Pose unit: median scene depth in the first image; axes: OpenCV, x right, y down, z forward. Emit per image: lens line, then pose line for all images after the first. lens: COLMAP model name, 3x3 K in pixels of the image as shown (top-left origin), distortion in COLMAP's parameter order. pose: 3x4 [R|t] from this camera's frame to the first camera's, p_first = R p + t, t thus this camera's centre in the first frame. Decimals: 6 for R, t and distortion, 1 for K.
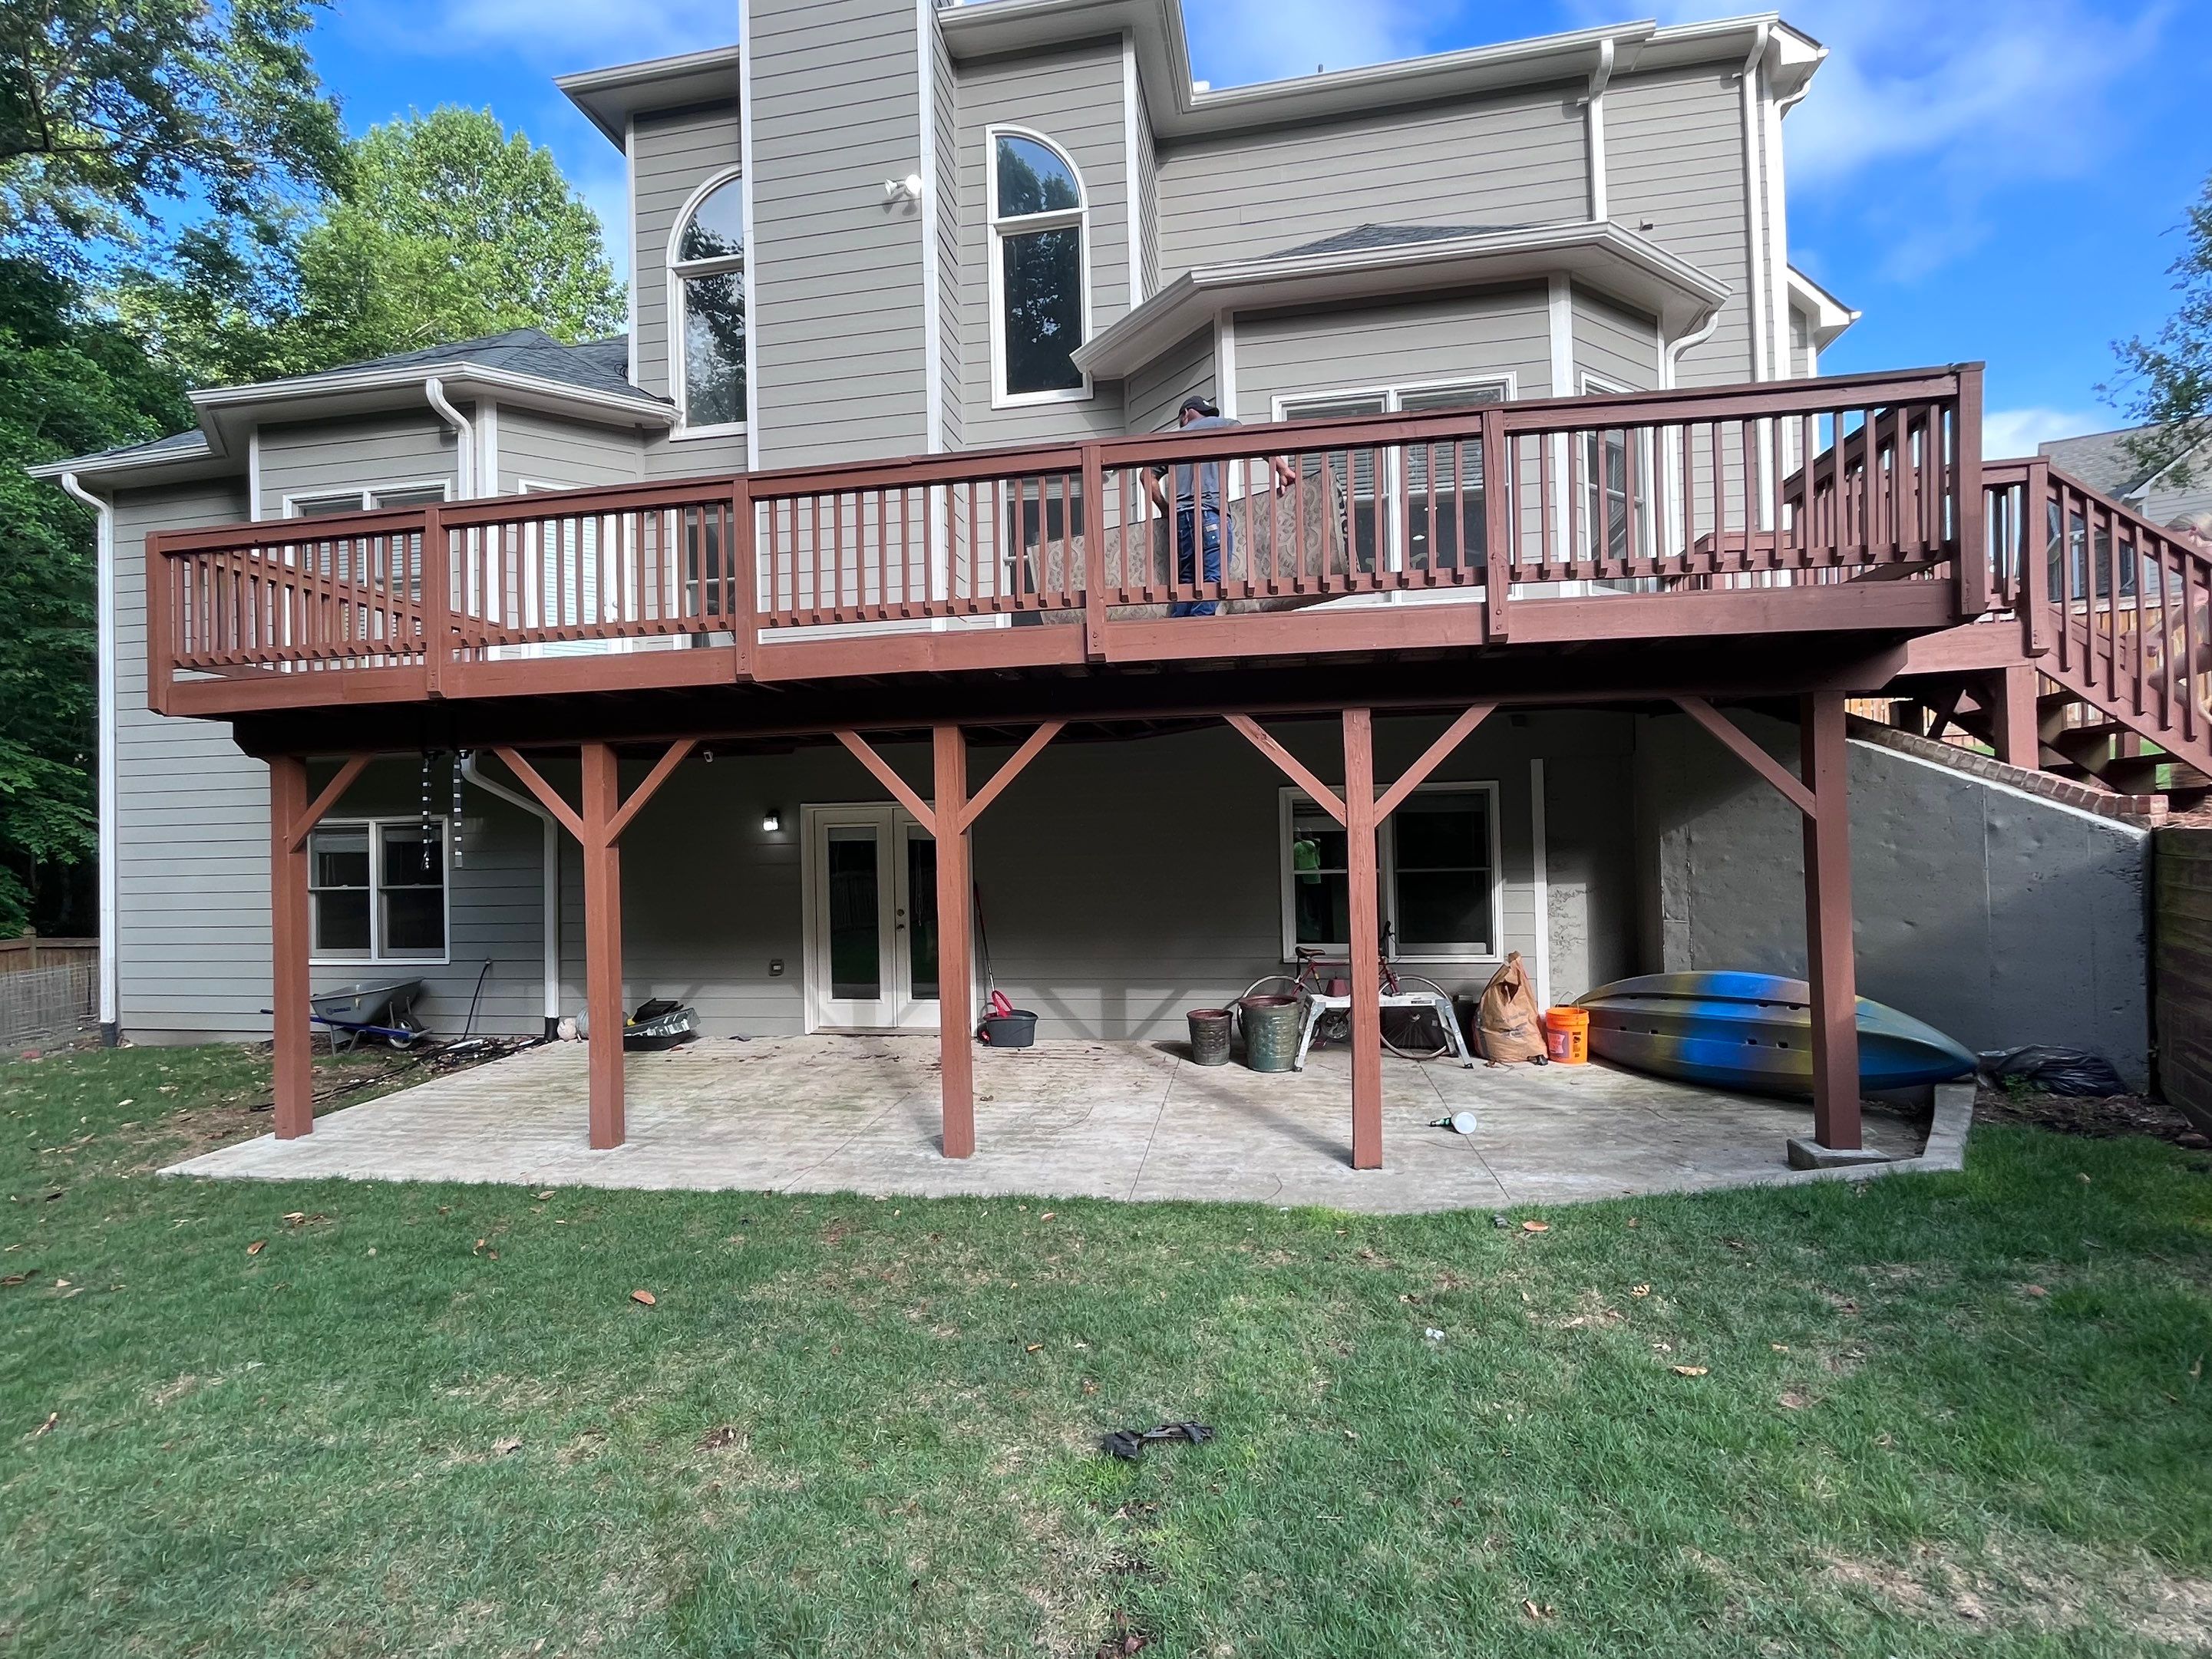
lens RADIAL K [[1054.6, 0, 1095.9], [0, 1054.6, 838.6], [0, 0, 1]] dist [-0.004757, -0.000701]
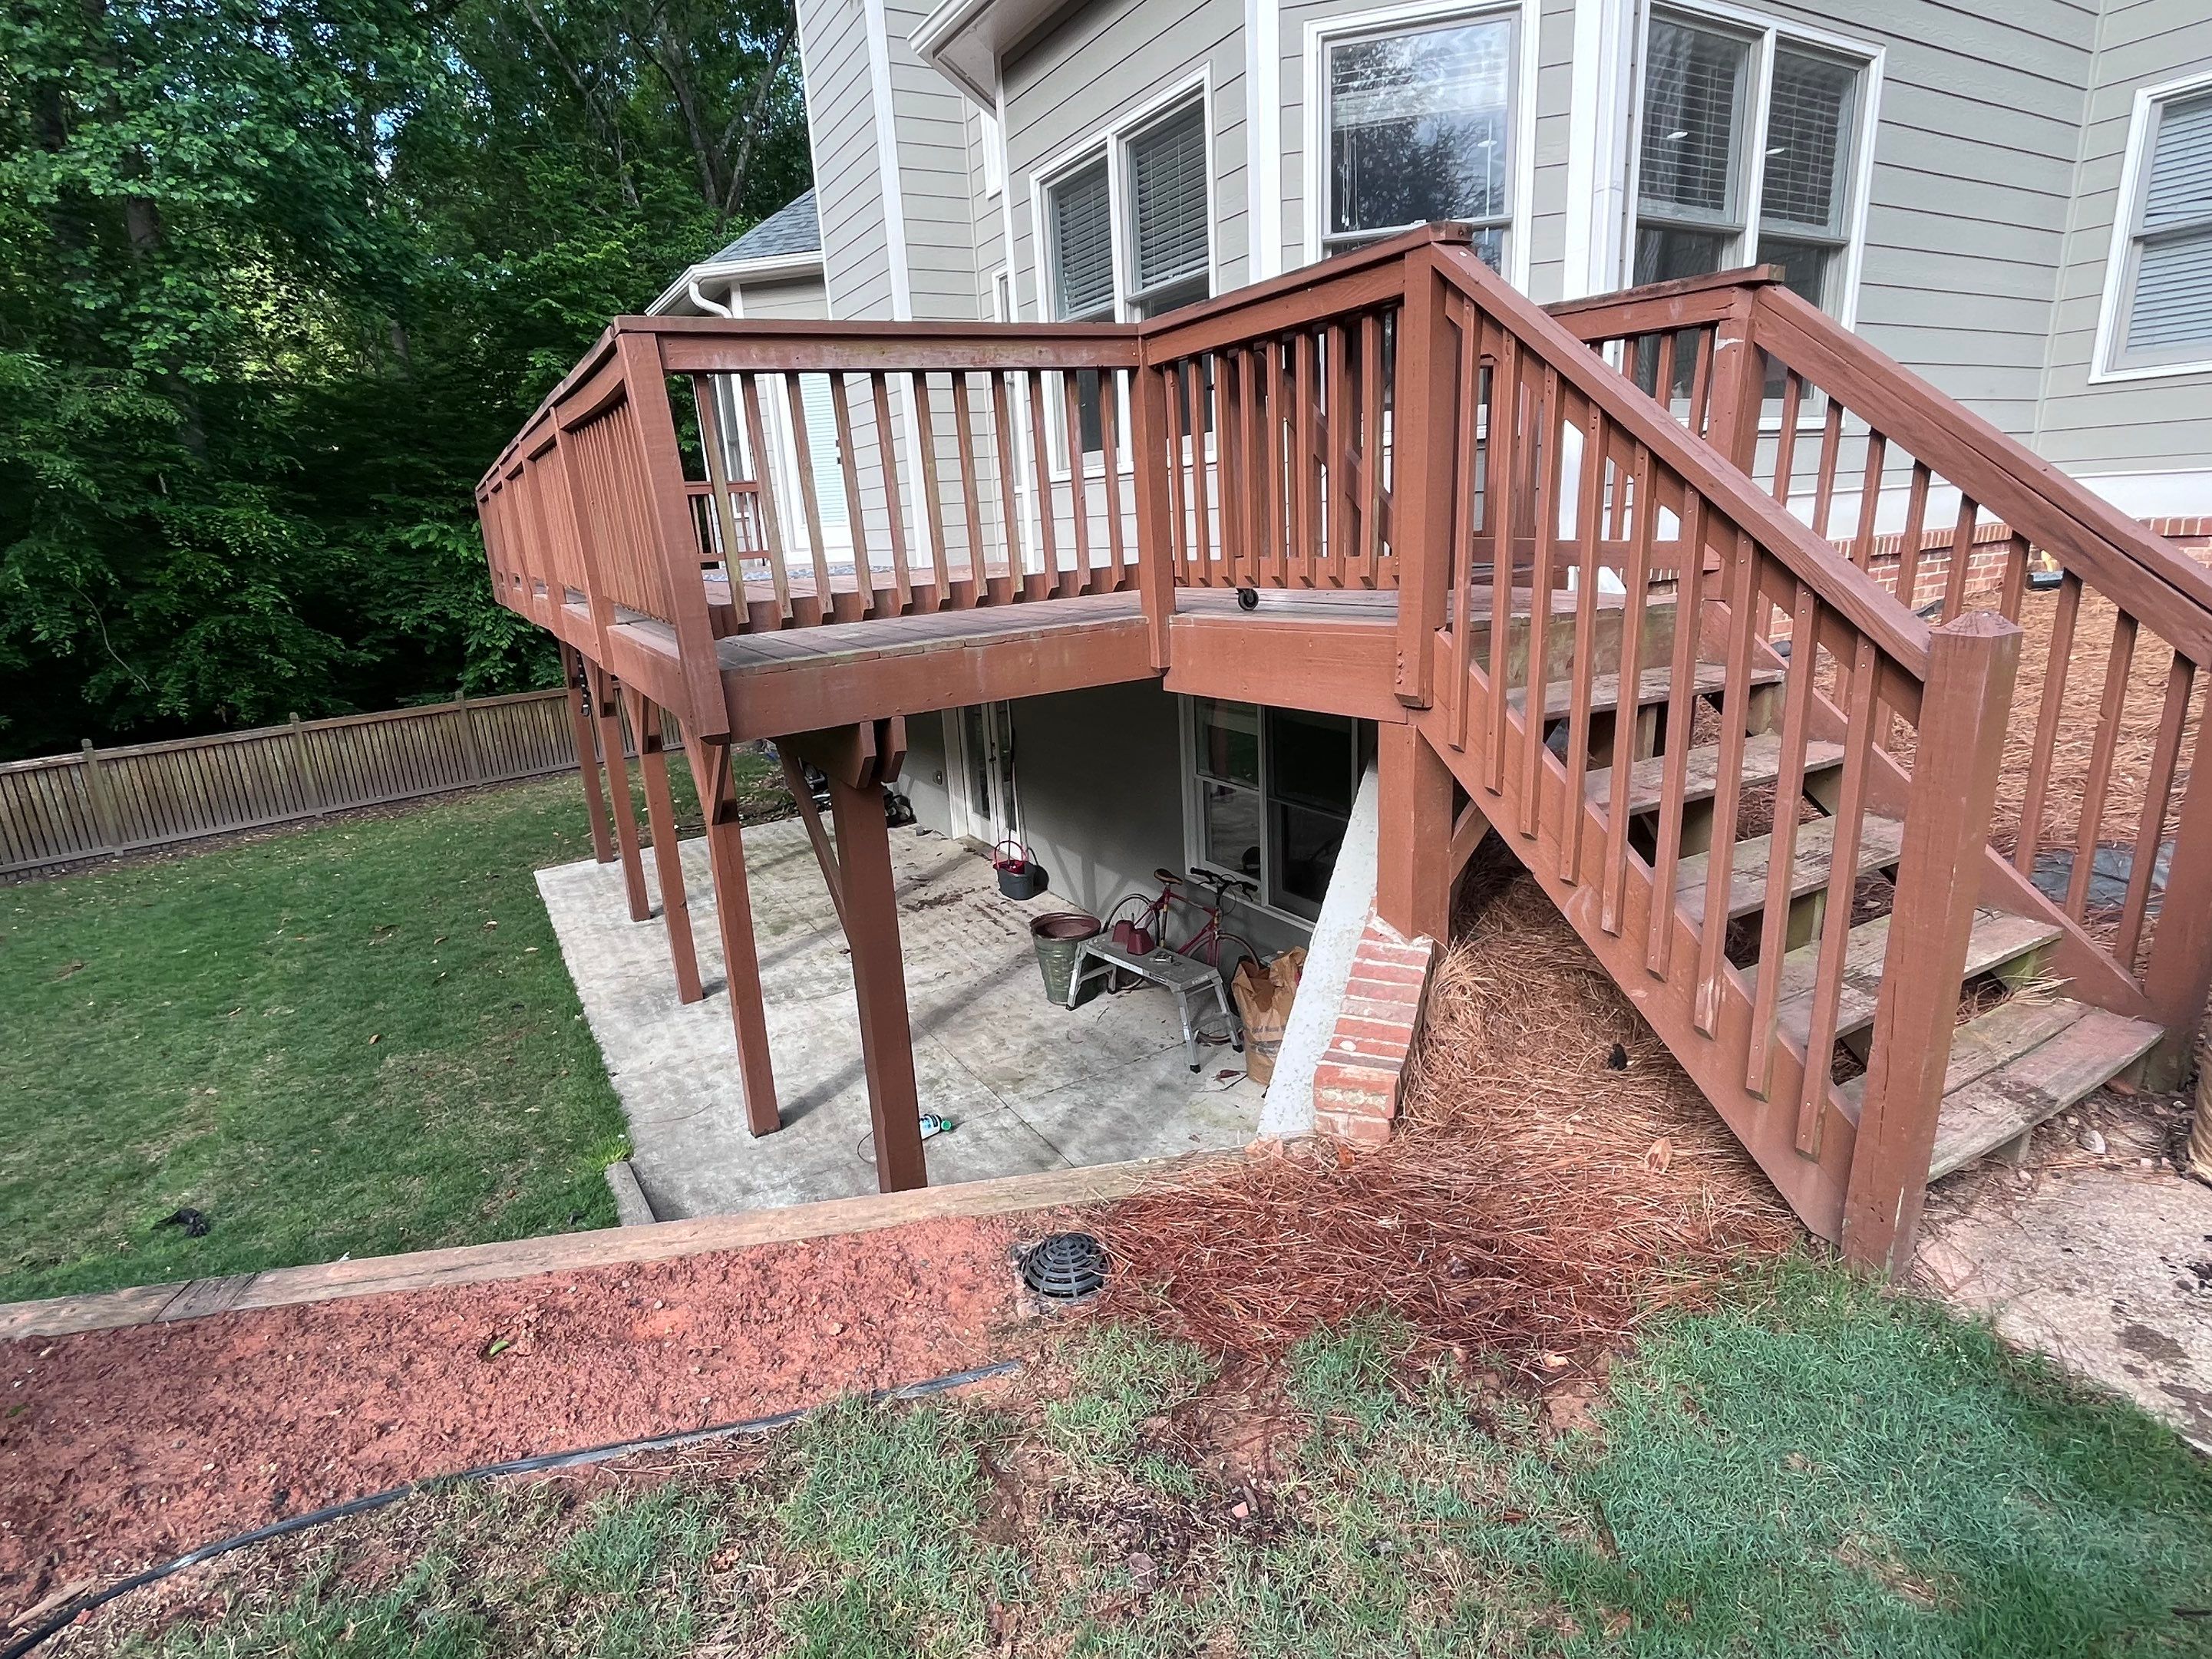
lens RADIAL K [[1156.0, 0, 1102.6], [0, 1156.0, 836.3], [0, 0, 1]] dist [-0.007958, 0.003828]
pose [[0.655936, 0.185426, -0.731686, 0.786770], [0.051530, 0.956095, 0.288492, -0.173692], [0.753055, -0.226937, 0.617582, 0.361001]]
